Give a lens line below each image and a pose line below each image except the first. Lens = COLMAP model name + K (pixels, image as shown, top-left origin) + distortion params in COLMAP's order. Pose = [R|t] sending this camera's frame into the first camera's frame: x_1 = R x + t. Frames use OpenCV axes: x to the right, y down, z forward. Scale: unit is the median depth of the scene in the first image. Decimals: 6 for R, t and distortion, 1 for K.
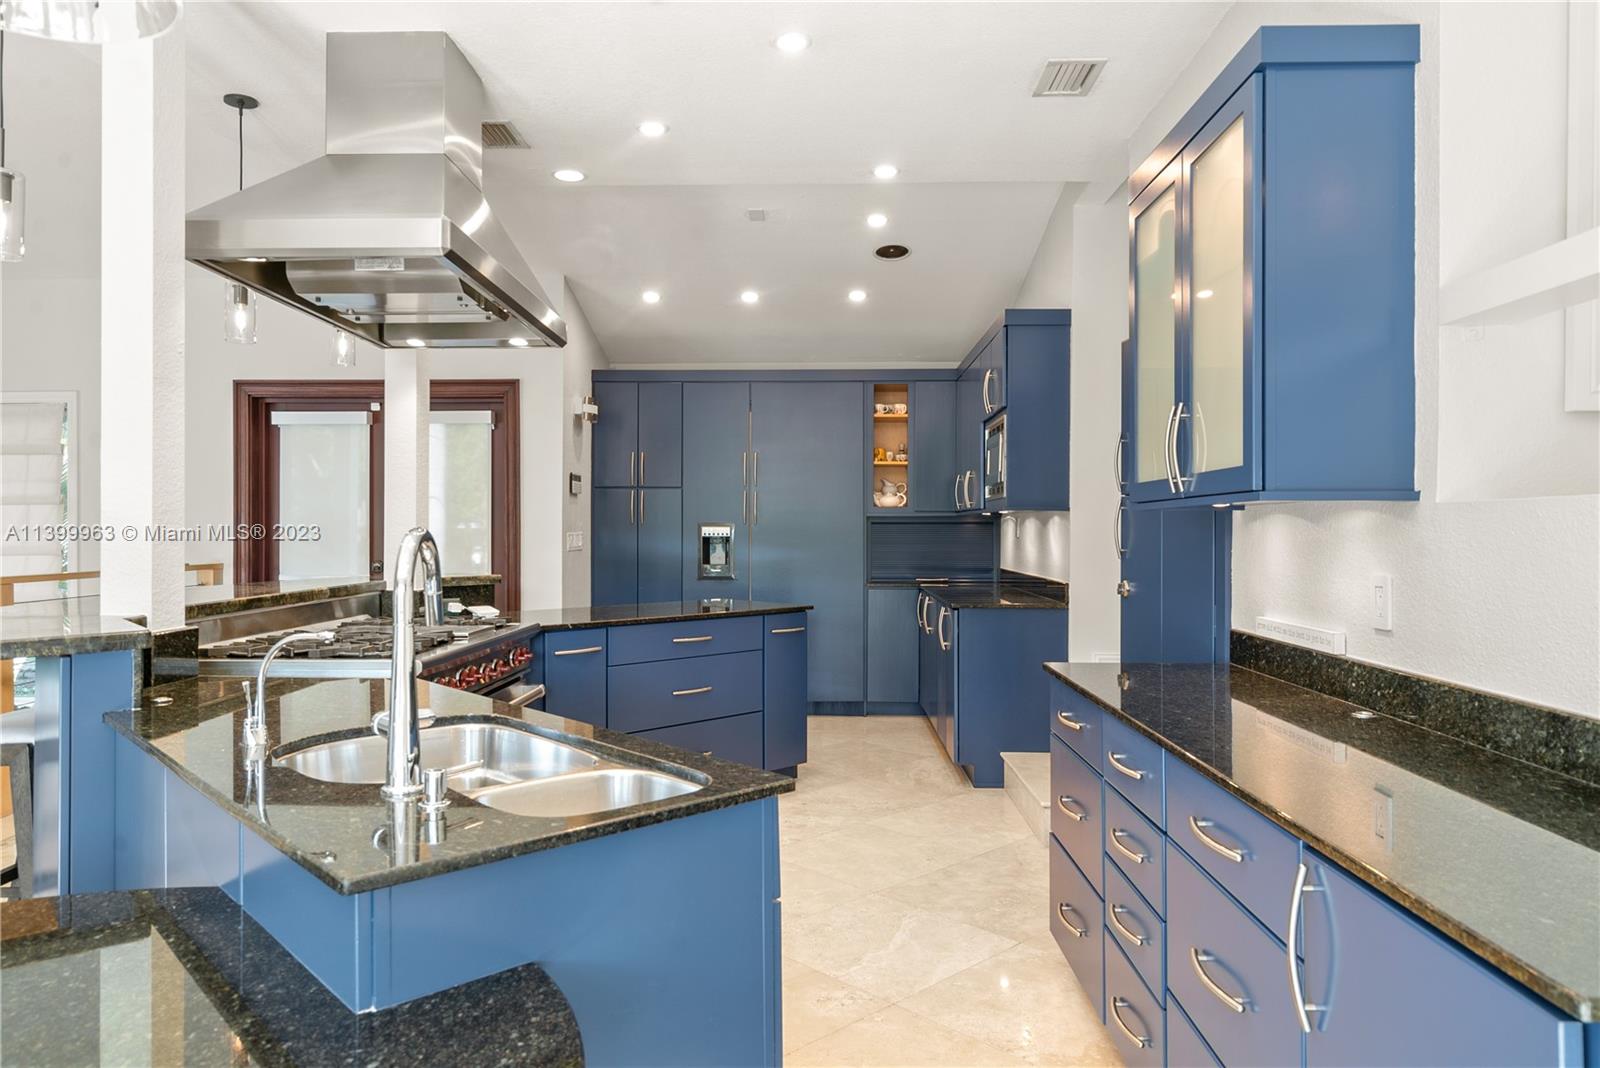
lens RADIAL K [[1059.4, 0, 796.2], [0, 1059.4, 527.3], [0, 0, 1]] dist [0.000358, 0.000042]
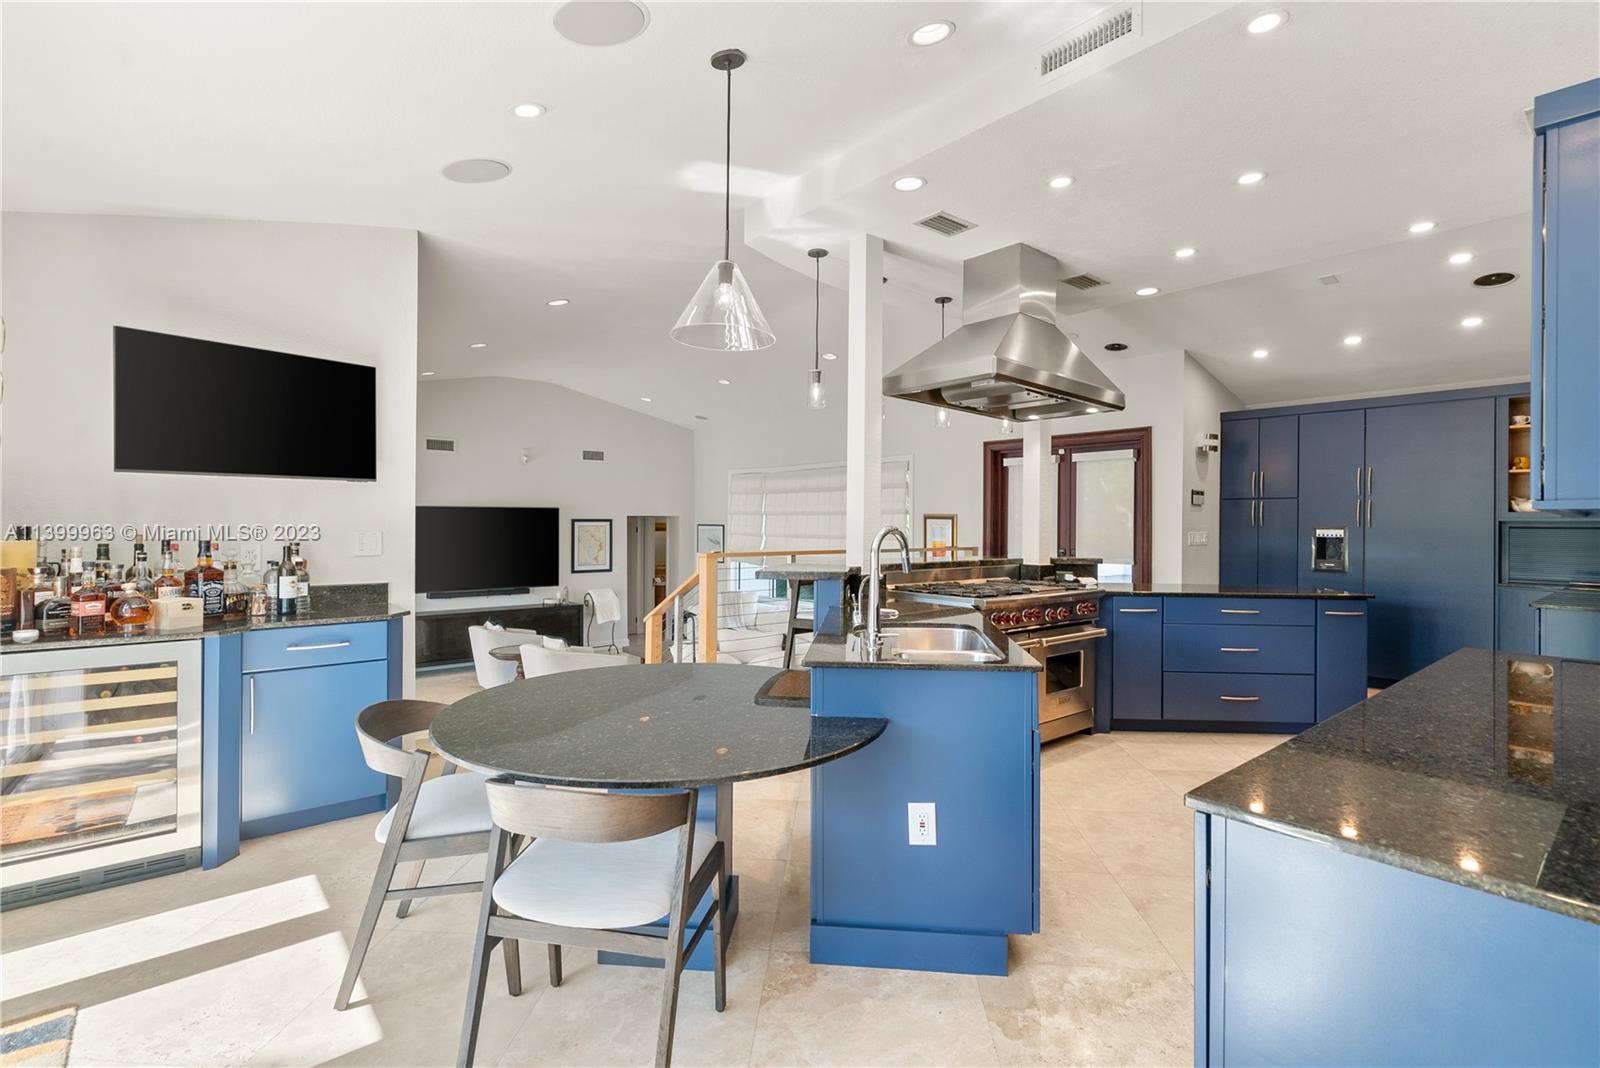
lens RADIAL K [[734.8, 0, 786.4], [0, 734.8, 526.2], [0, 0, 1]] dist [-0.003949, -0.000131]
pose [[0.662754, 0.008537, -0.748788, 0.187627], [-0.009657, 0.999949, 0.002854, -0.000815], [0.748775, 0.005340, 0.662803, -0.049258]]
